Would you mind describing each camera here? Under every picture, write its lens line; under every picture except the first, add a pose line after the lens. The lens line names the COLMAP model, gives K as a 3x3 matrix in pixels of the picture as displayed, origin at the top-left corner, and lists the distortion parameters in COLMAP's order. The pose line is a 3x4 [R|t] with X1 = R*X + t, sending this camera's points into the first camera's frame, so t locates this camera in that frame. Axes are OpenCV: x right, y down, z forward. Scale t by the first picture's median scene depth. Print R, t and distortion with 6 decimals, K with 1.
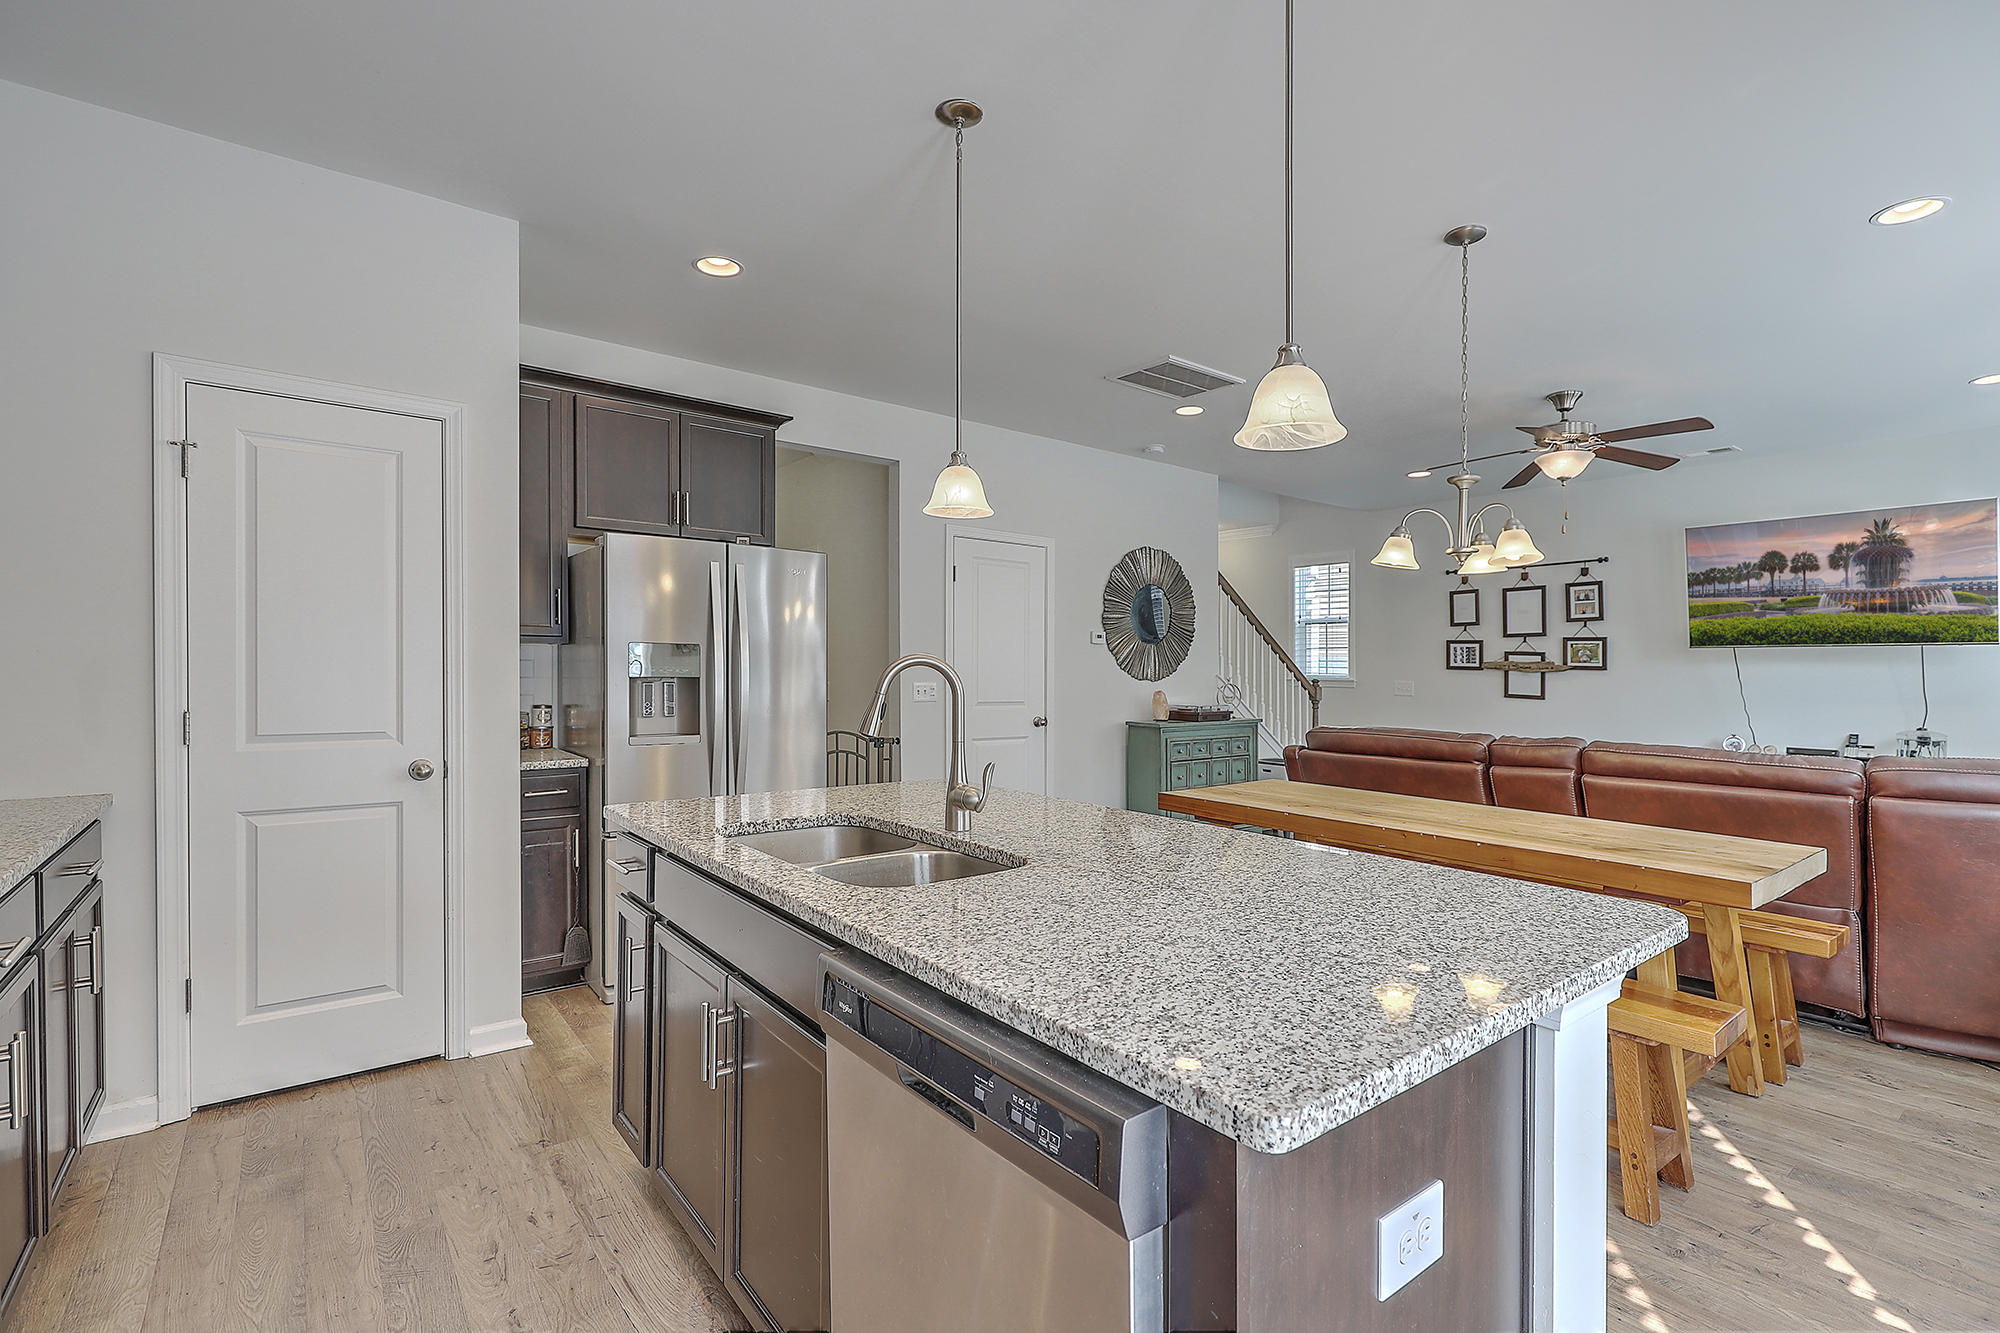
lens RADIAL K [[899.8, 0, 1011.7], [0, 899.8, 670.9], [0, 0, 1]] dist [-0.001049, -0.000333]
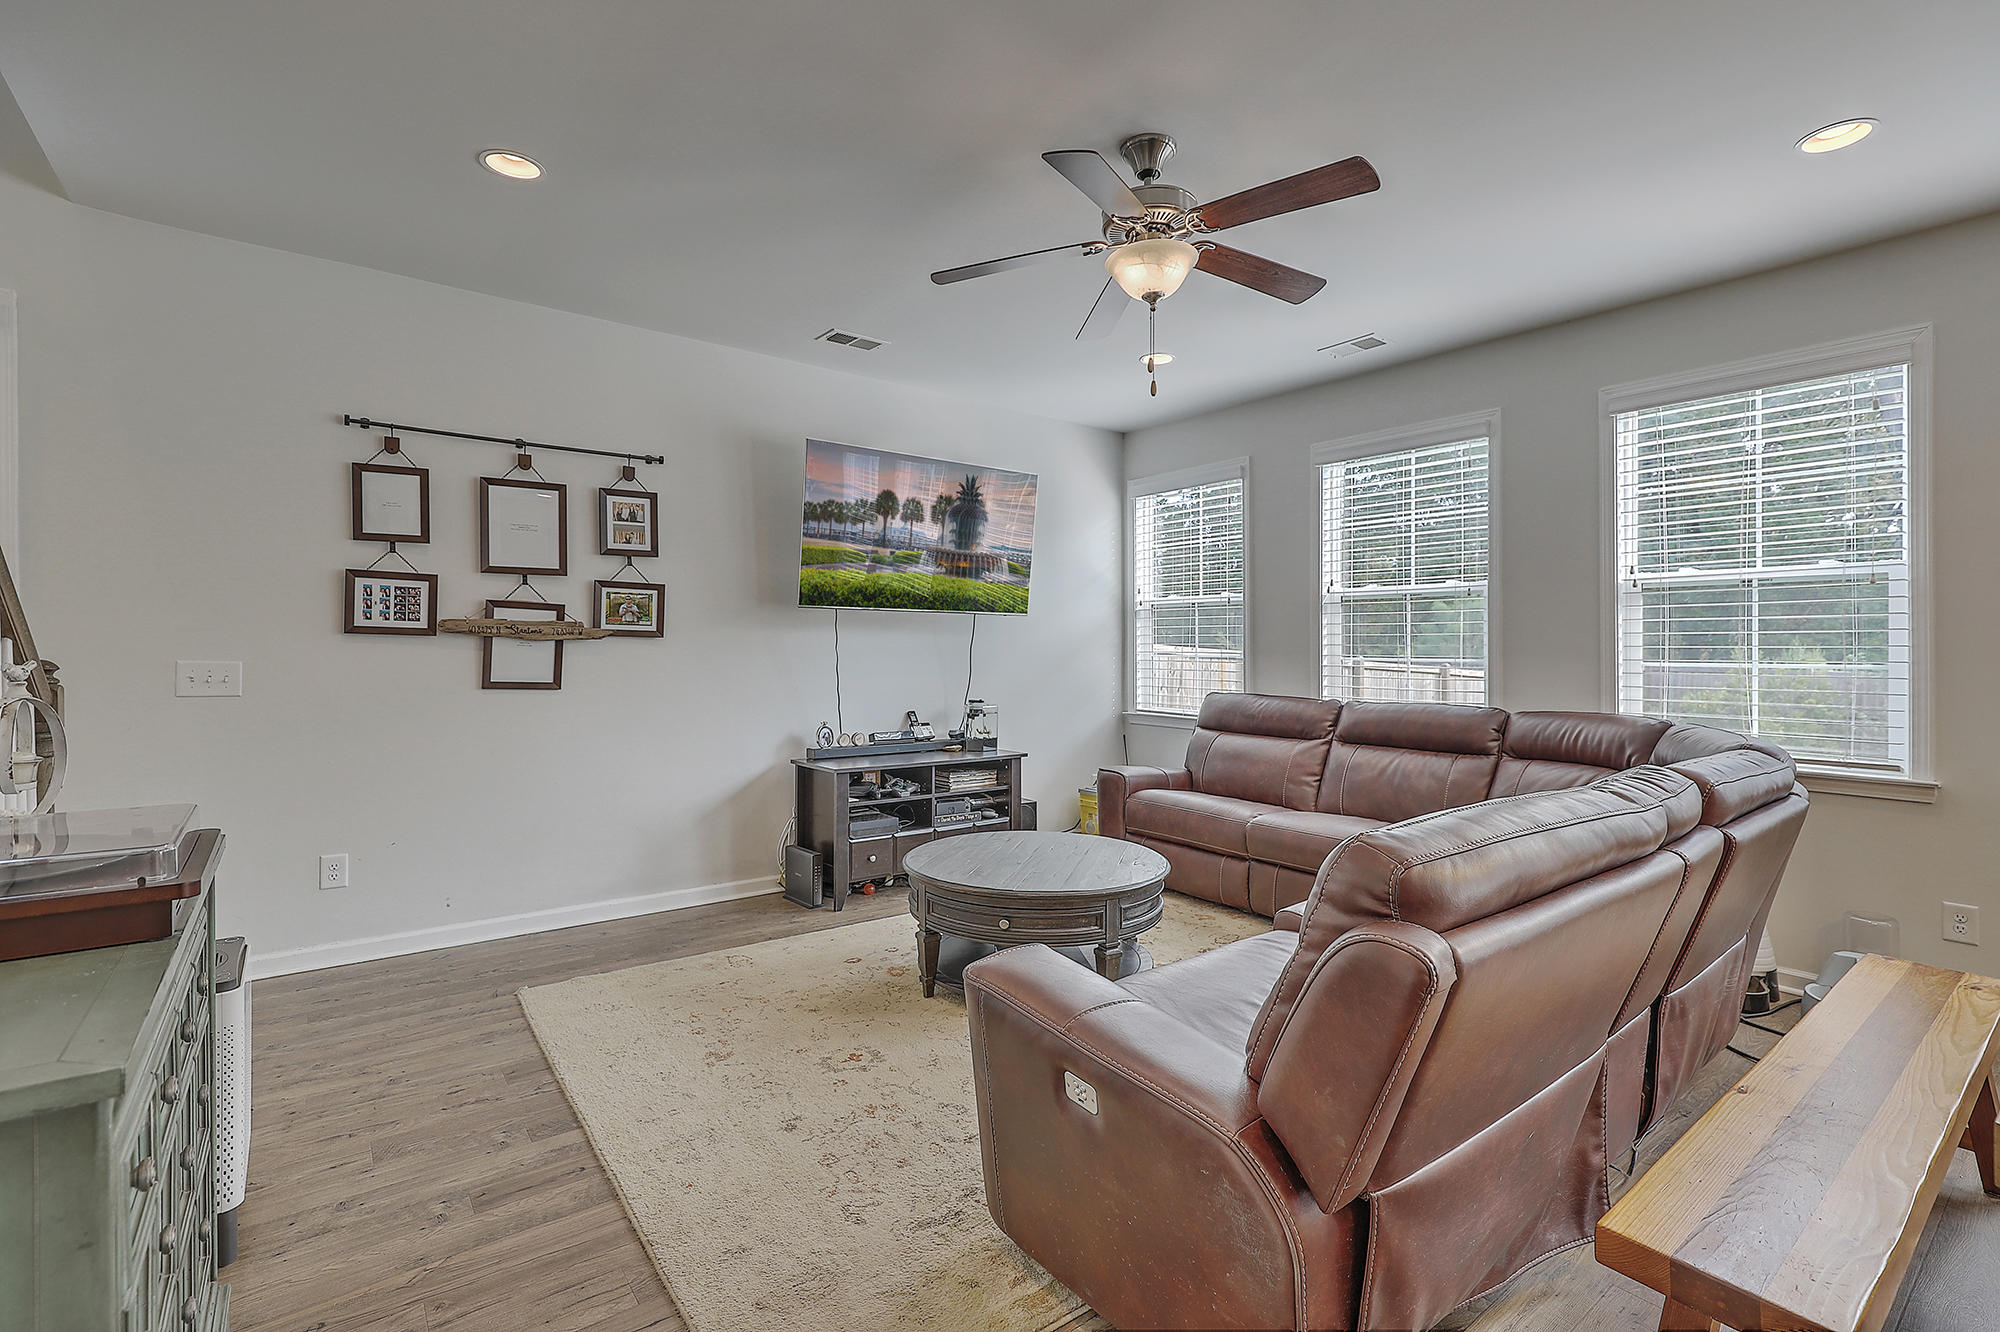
lens RADIAL K [[899.8, 0, 964.0], [0, 899.8, 637.5], [0, 0, 1]] dist [-0.001049, -0.000333]
pose [[0.018627, -0.009829, 0.999778, 0.046544], [-0.013602, 0.999857, 0.010083, -0.011443], [-0.999734, -0.013787, 0.018491, 0.907421]]
